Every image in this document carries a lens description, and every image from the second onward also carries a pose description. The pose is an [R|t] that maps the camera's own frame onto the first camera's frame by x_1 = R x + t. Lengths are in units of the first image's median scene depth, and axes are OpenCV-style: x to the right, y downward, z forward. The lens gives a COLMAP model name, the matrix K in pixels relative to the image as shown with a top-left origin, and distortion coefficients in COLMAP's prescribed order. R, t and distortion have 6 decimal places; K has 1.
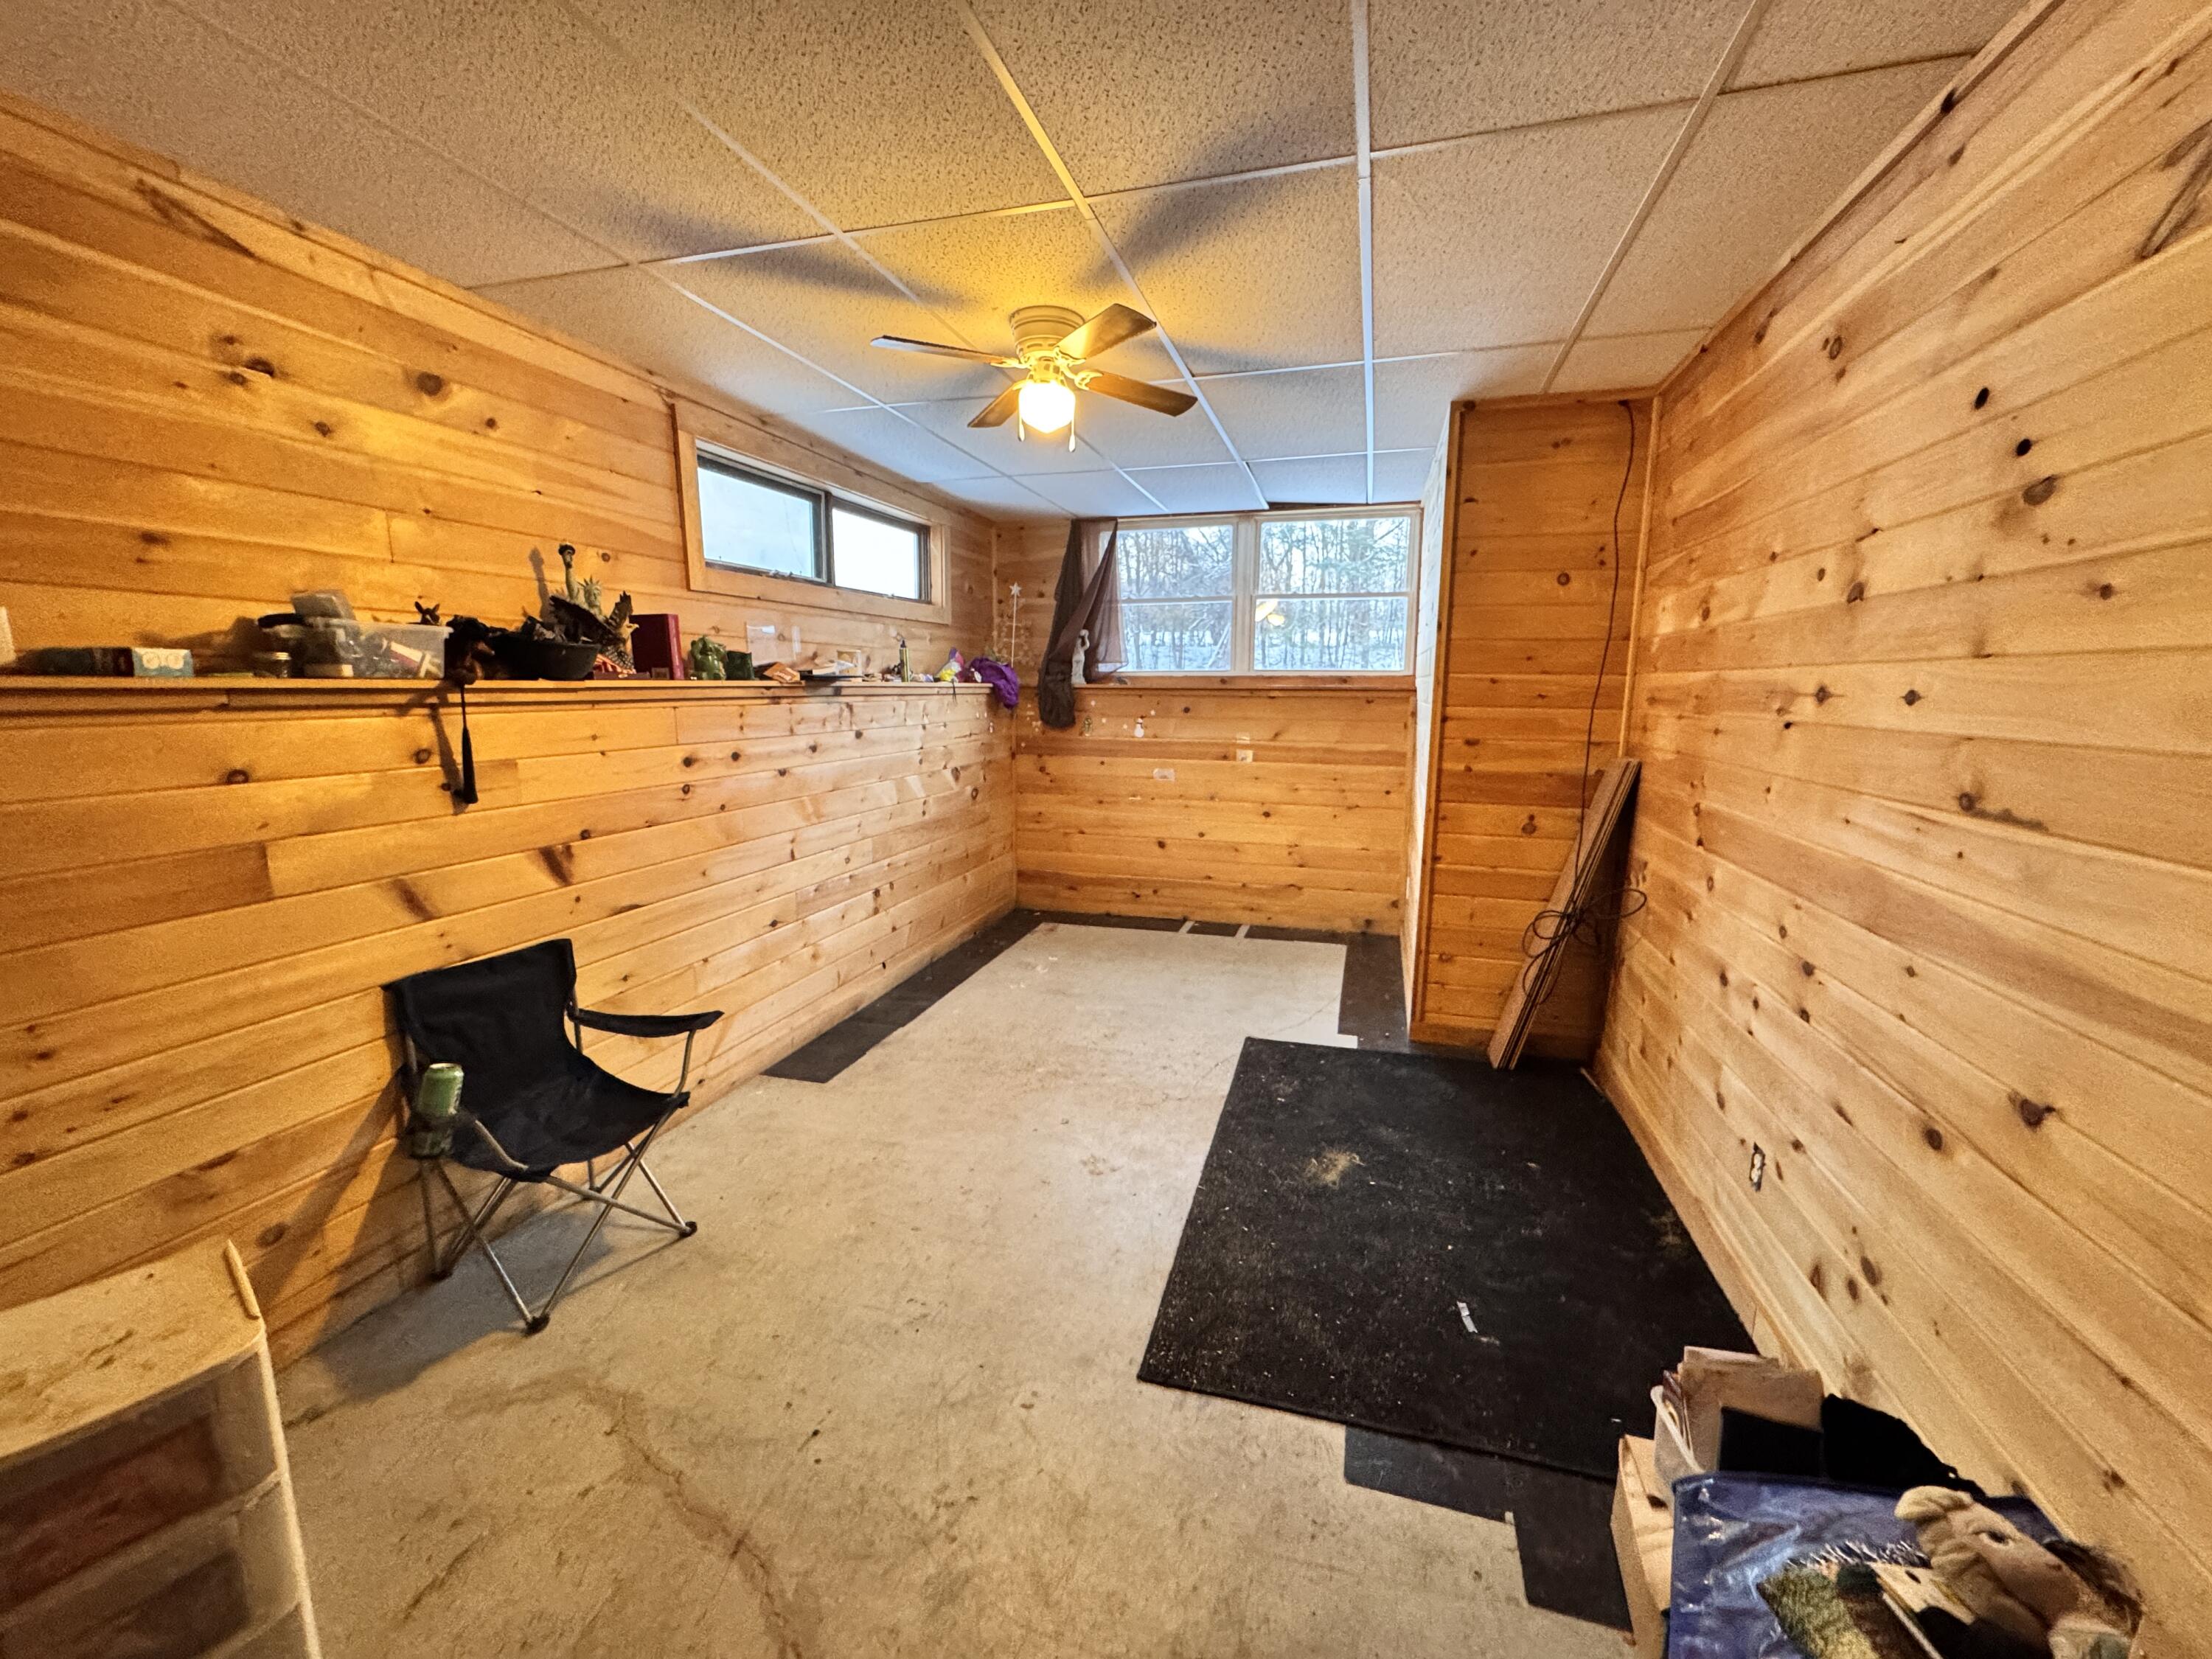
lens RADIAL K [[881.0, 0, 1105.7], [0, 881.0, 827.6], [0, 0, 1]] dist [-0.005805, 0.000522]
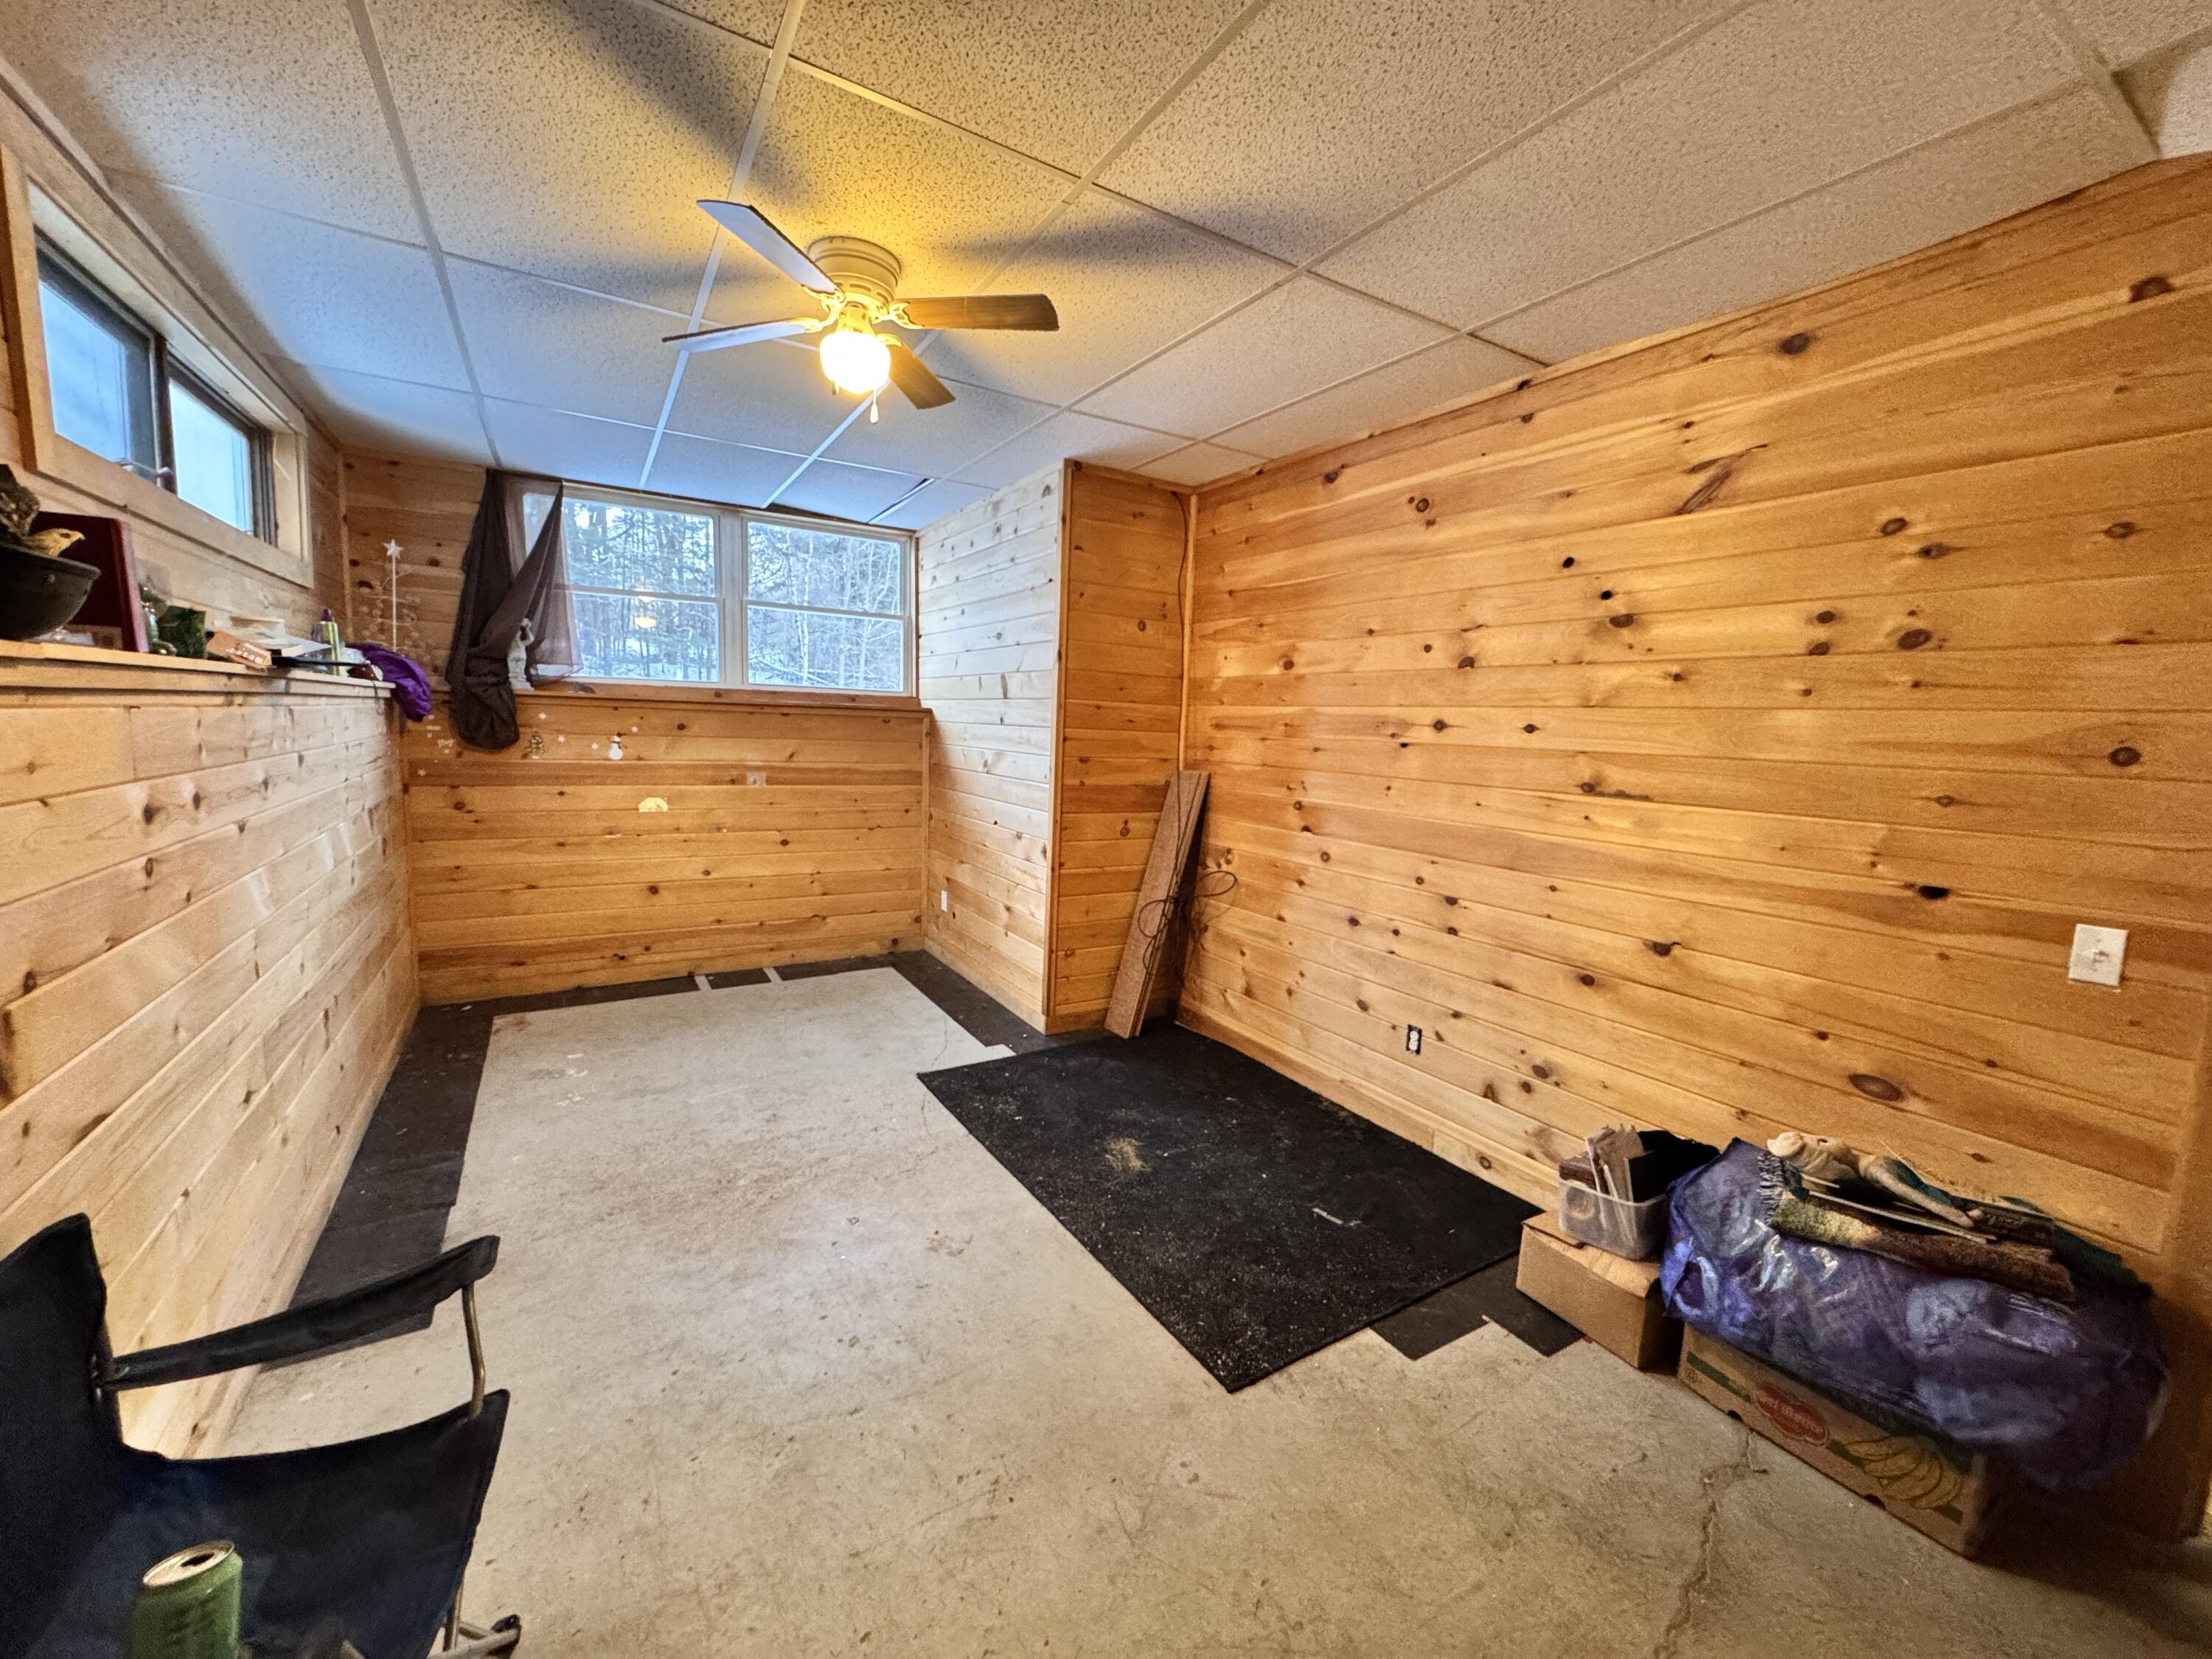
lens RADIAL K [[881.0, 0, 1108.1], [0, 881.0, 826.8], [0, 0, 1]] dist [-0.005805, 0.000522]
pose [[0.669158, -0.066553, 0.740134, -0.417219], [0.084628, 0.996327, 0.013078, -0.023222], [-0.738286, 0.053885, 0.672332, 0.216931]]
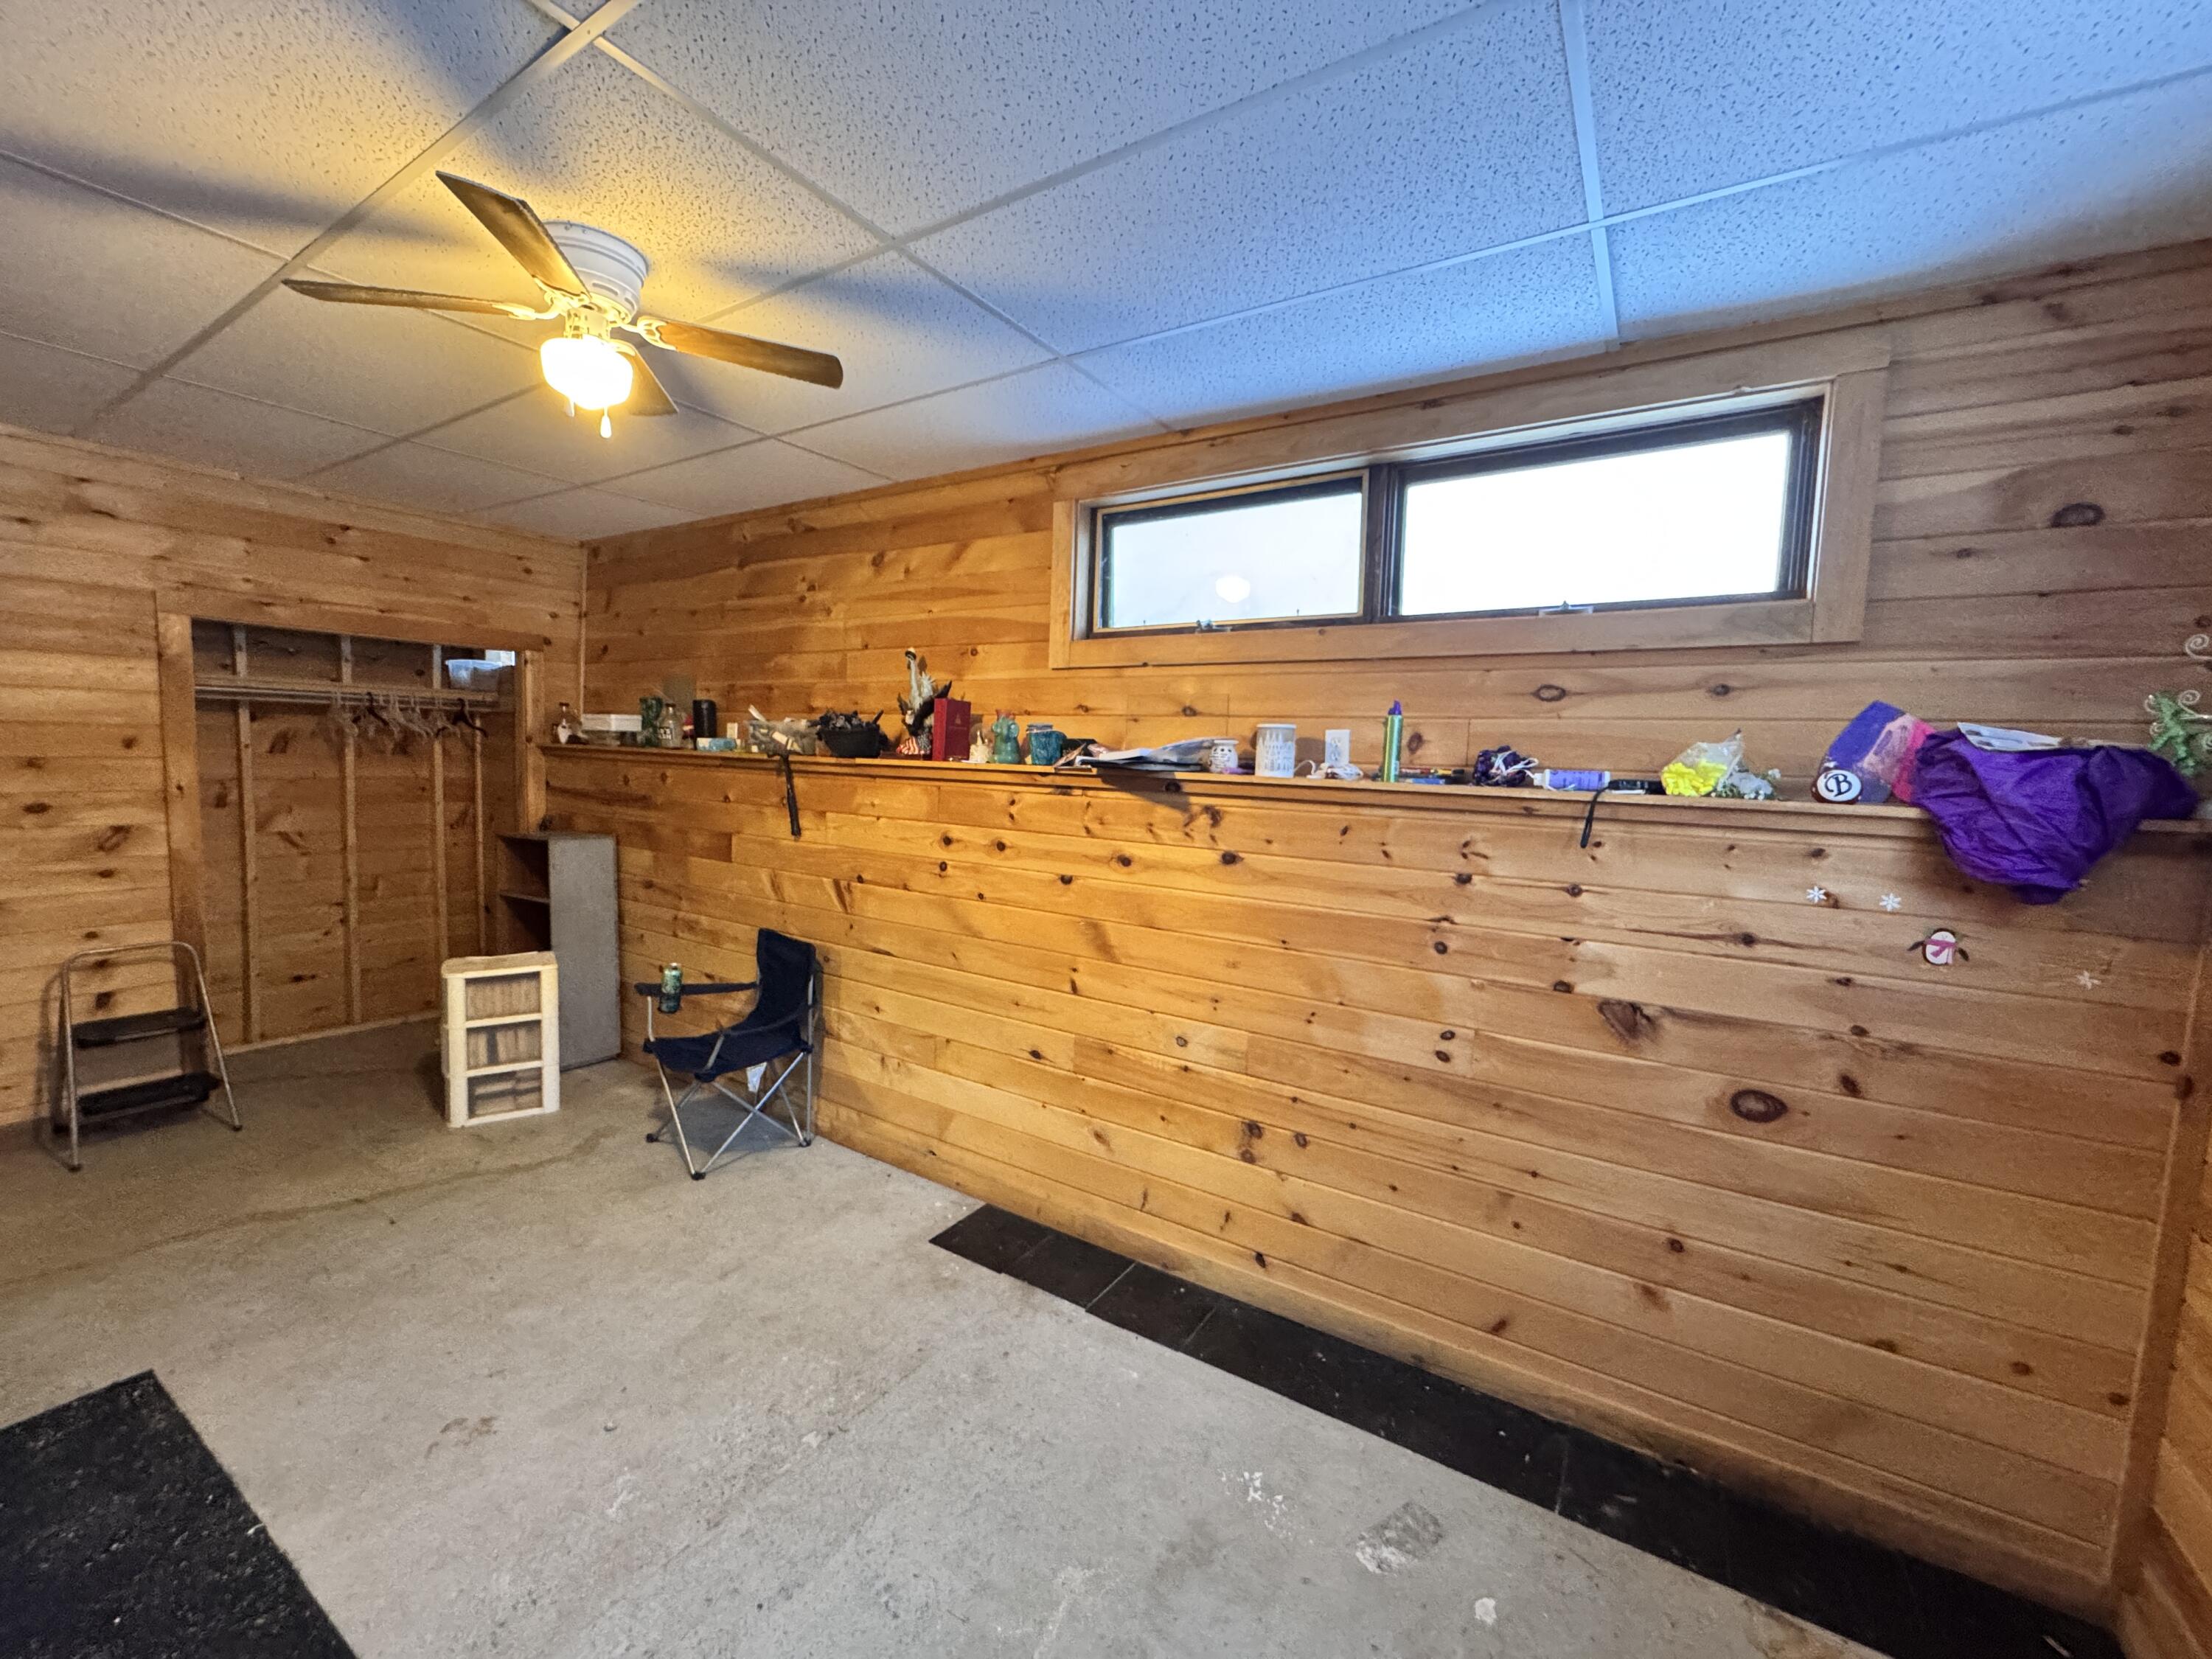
lens RADIAL K [[881.0, 0, 1106.0], [0, 881.0, 820.5], [0, 0, 1]] dist [-0.005805, 0.000522]
pose [[-0.274171, 0.063369, -0.959591, 0.394203], [-0.187522, 0.975150, 0.117975, -0.219692], [0.943221, 0.212289, -0.255474, 1.246293]]
